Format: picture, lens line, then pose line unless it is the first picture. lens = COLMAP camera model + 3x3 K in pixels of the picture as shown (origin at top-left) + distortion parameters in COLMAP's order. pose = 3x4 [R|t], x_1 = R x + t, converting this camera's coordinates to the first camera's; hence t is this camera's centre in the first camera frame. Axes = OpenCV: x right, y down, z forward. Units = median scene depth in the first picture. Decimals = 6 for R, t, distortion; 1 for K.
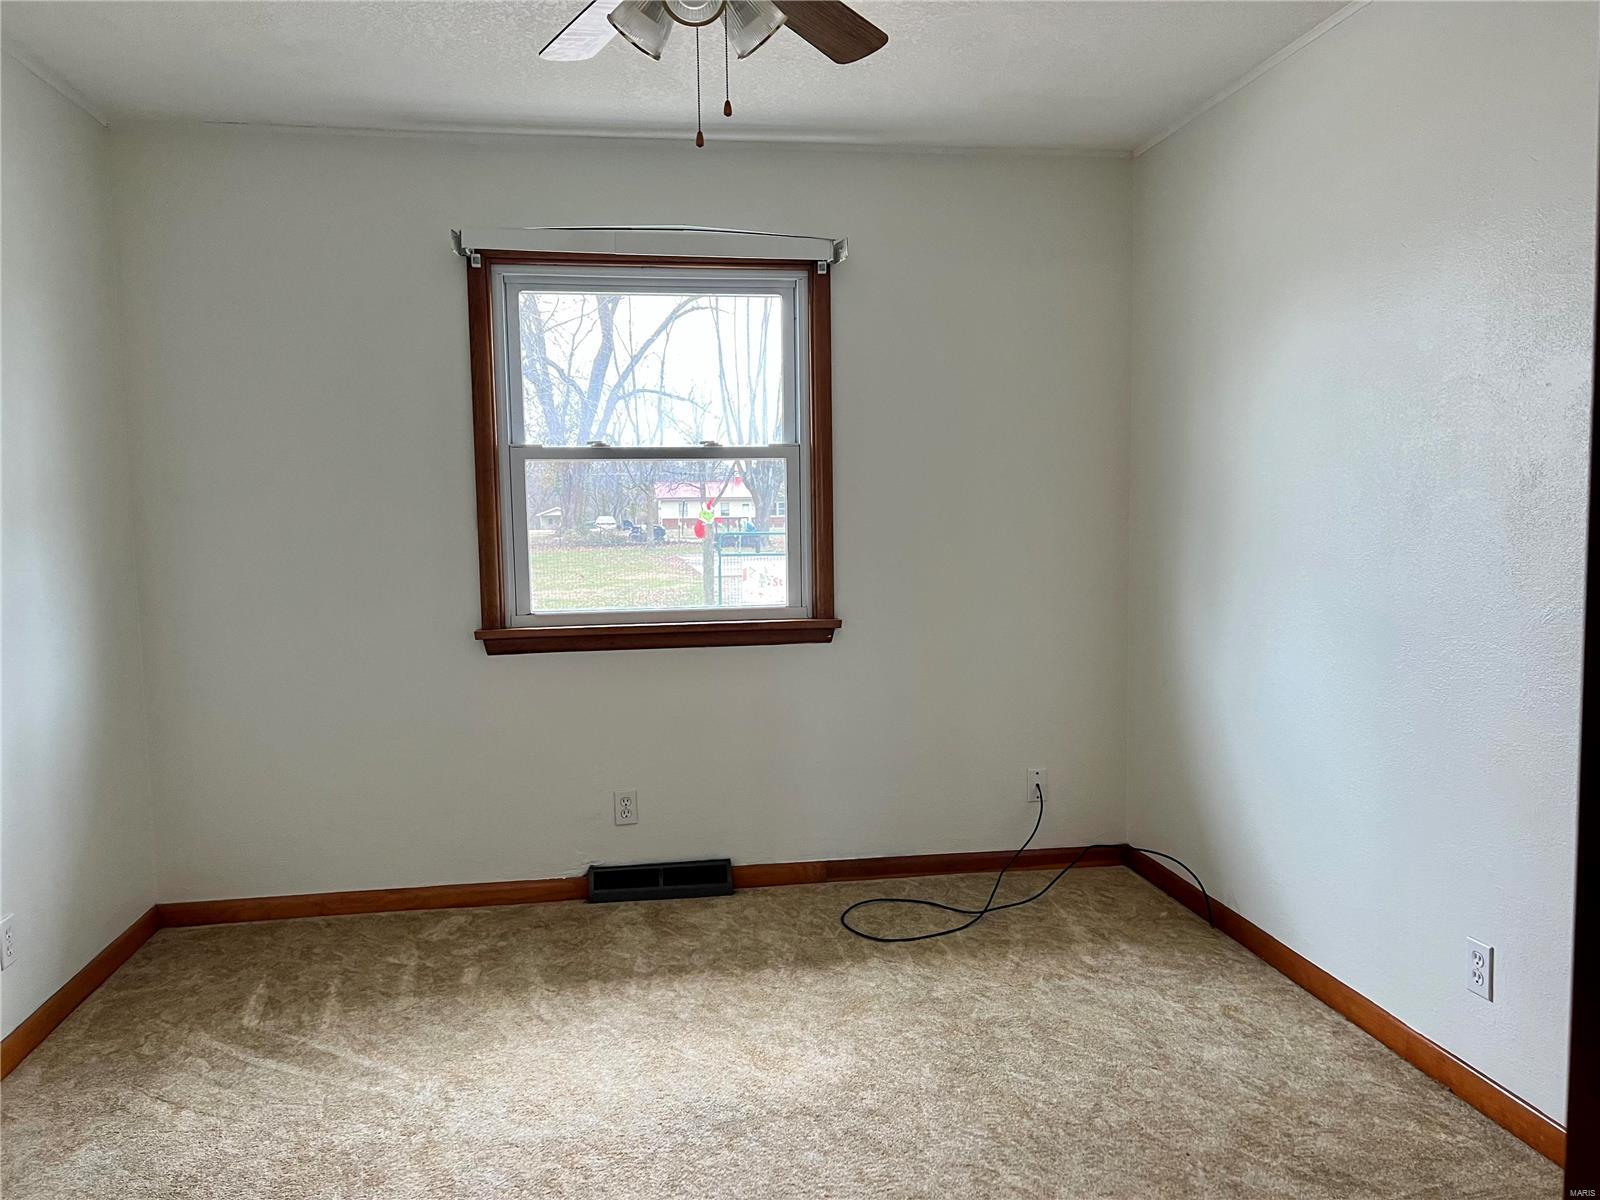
lens RADIAL K [[1195.6, 0, 798.6], [0, 1195.6, 605.0], [0, 0, 1]] dist [0.027303, -0.021068]
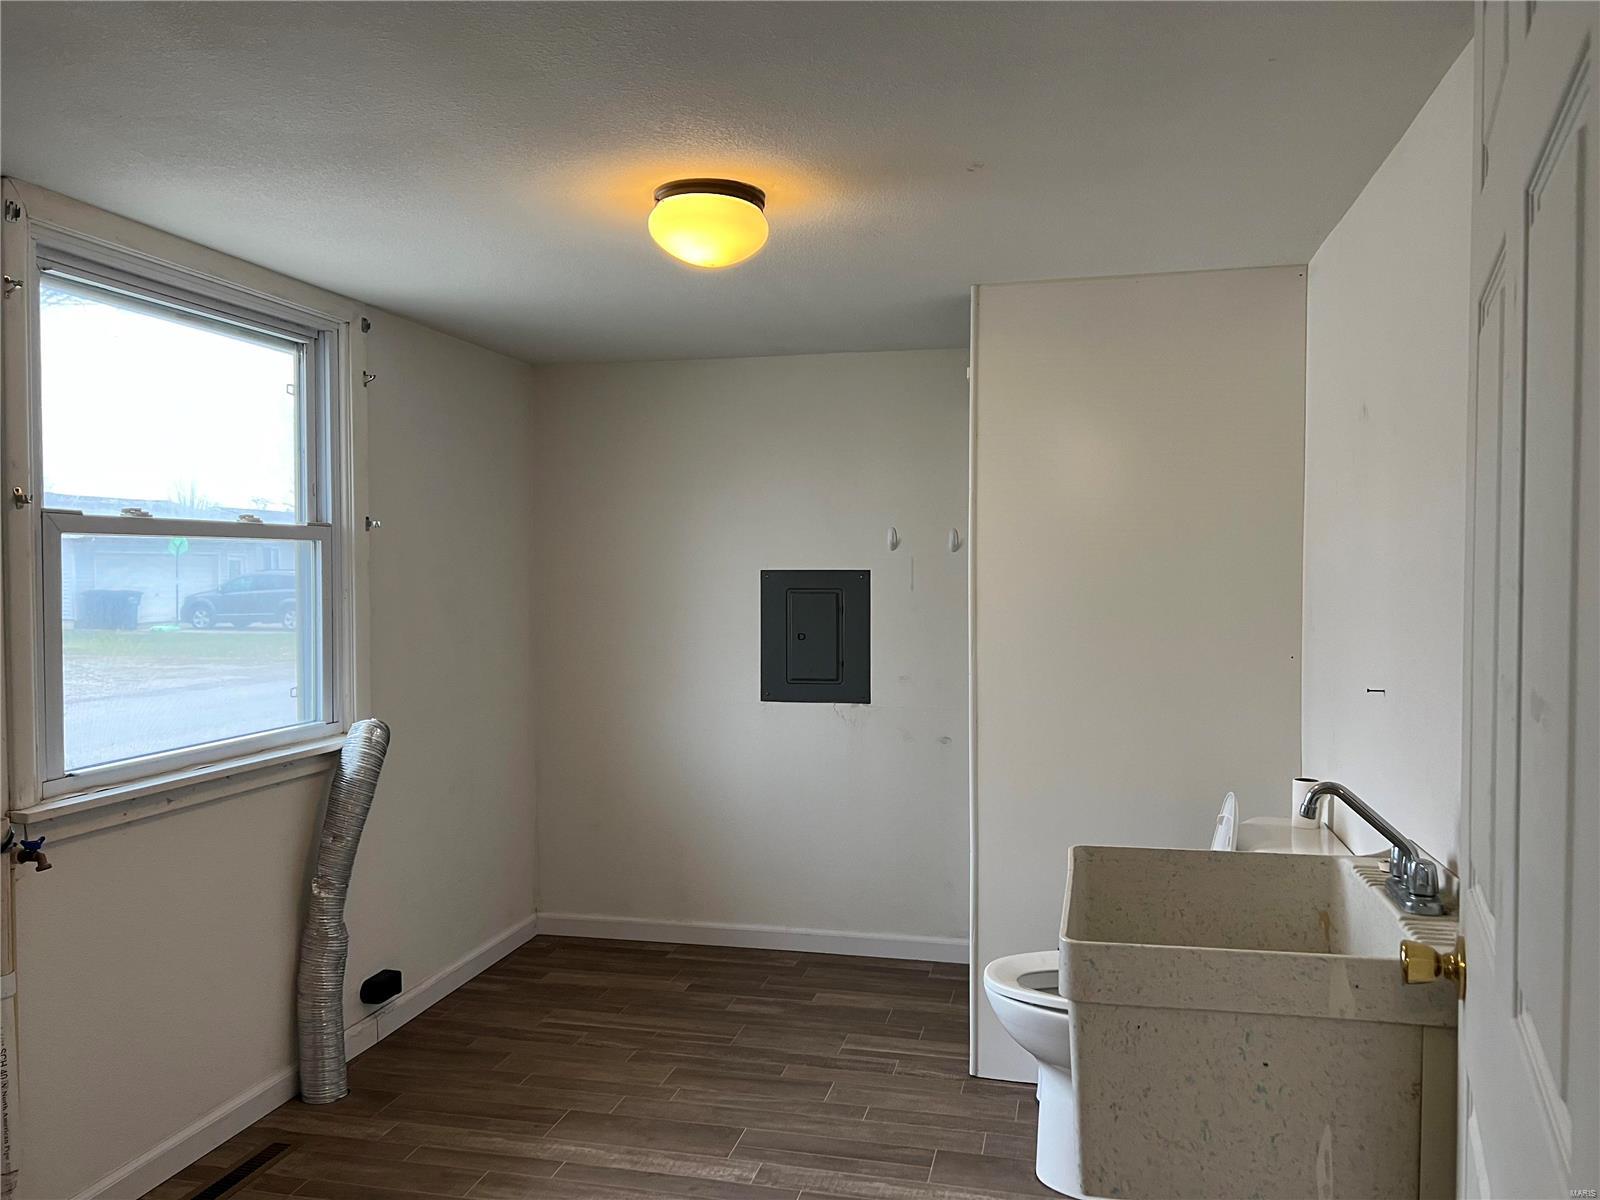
lens RADIAL K [[1195.6, 0, 772.1], [0, 1195.6, 604.5], [0, 0, 1]] dist [0.027303, -0.021068]
pose [[0.415803, -0.018484, 0.909267, -0.140945], [0.085095, 0.996198, -0.018662, -0.008722], [-0.905465, 0.085134, 0.415795, 0.087855]]
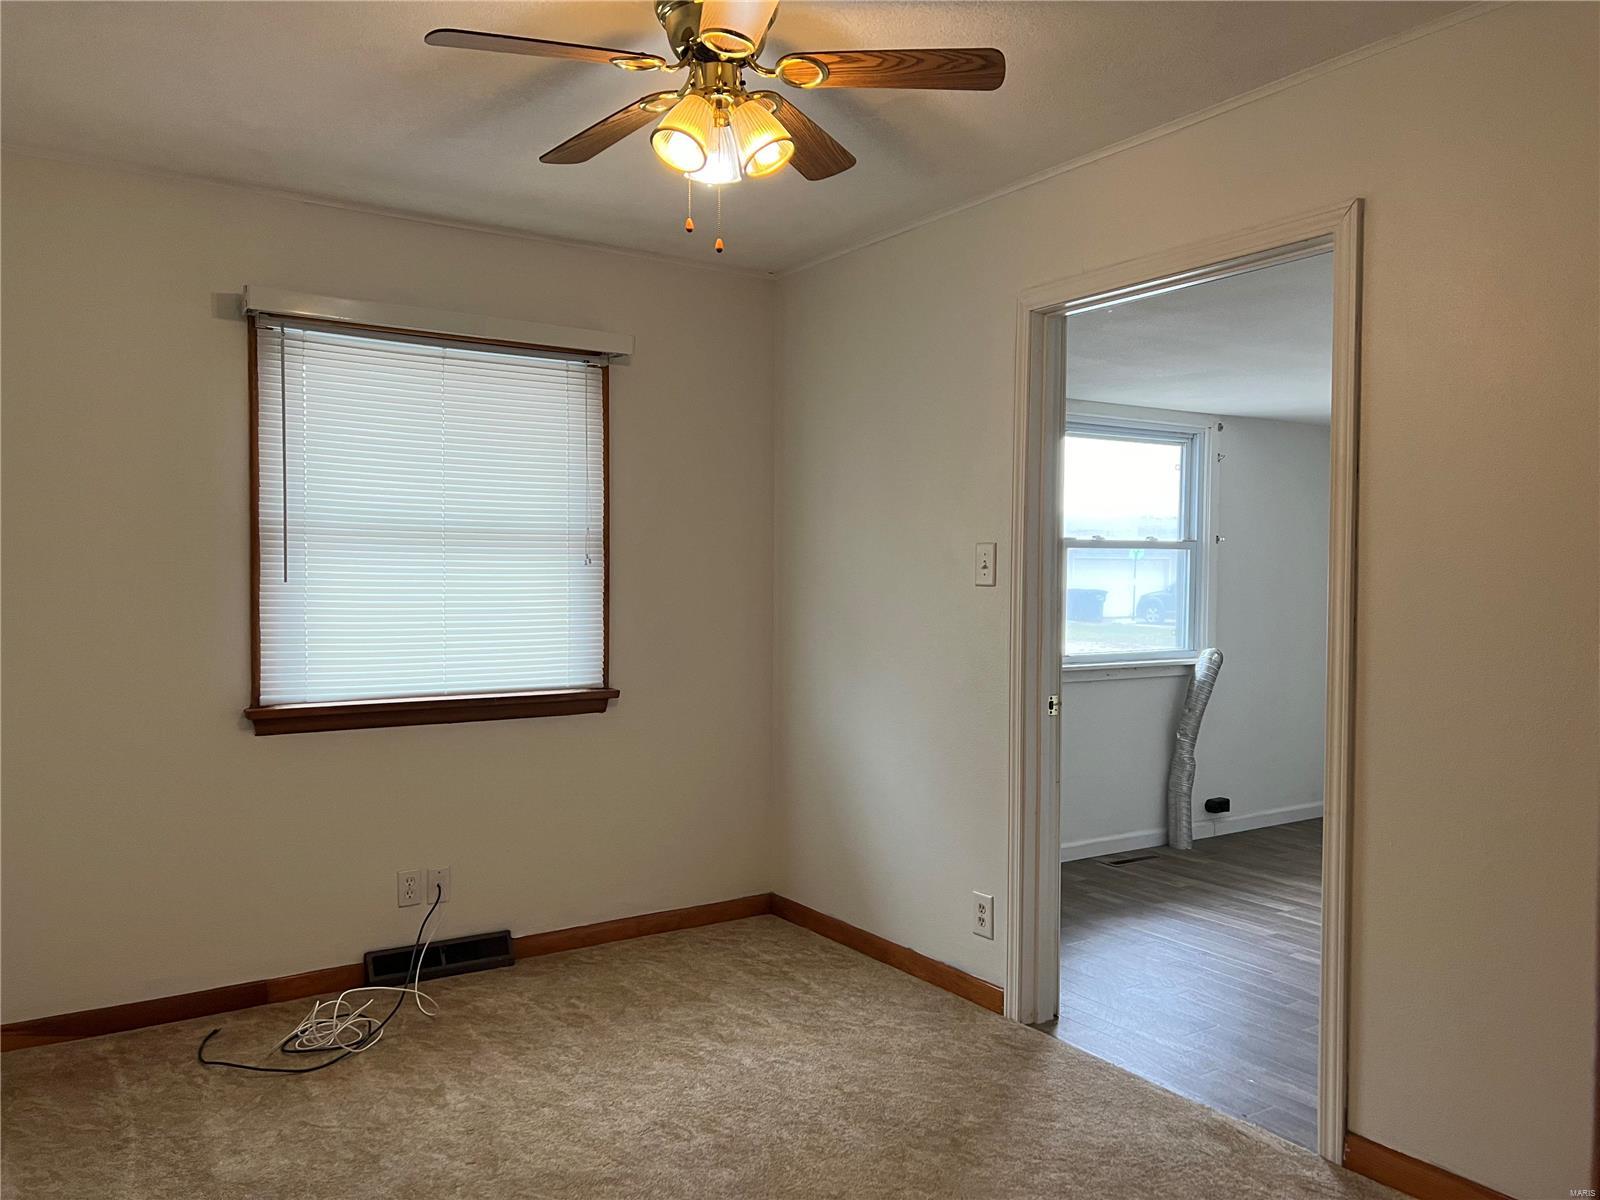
lens RADIAL K [[1195.6, 0, 803.4], [0, 1195.6, 605.6], [0, 0, 1]] dist [0.027303, -0.021068]
pose [[0.916998, 0.005244, 0.398858, -0.239956], [0.021406, 0.997826, -0.062331, 0.007206], [-0.398317, 0.065695, 0.914892, -0.043220]]
